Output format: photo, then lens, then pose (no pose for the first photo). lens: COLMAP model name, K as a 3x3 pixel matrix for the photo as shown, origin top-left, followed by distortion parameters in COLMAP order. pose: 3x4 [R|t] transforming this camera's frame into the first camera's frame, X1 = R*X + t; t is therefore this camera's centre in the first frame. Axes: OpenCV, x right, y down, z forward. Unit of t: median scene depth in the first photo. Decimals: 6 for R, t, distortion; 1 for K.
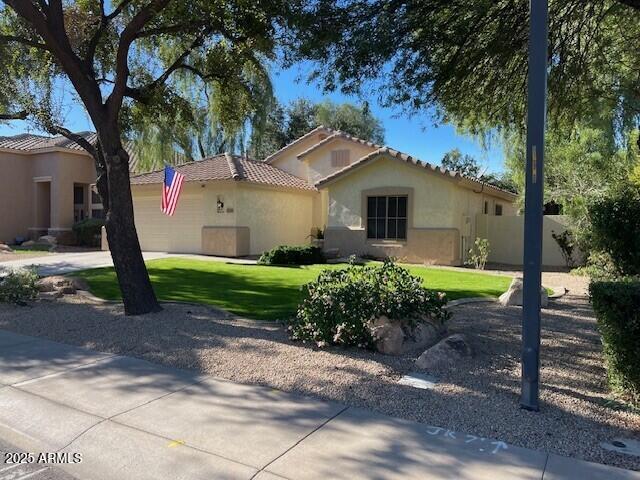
lens RADIAL K [[485.4, 0, 317.7], [0, 485.4, 238.9], [0, 0, 1]] dist [0.020594, -0.030395]
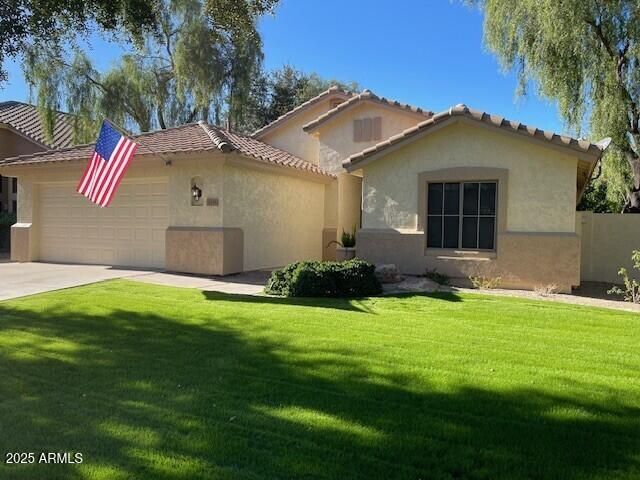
lens RADIAL K [[485.4, 0, 323.0], [0, 485.4, 240.9], [0, 0, 1]] dist [0.020594, -0.030395]
pose [[0.996027, 0.002755, 0.089014, -0.092658], [-0.003937, 0.999906, 0.013110, -0.016896], [-0.088969, -0.013409, 0.995944, 0.354850]]
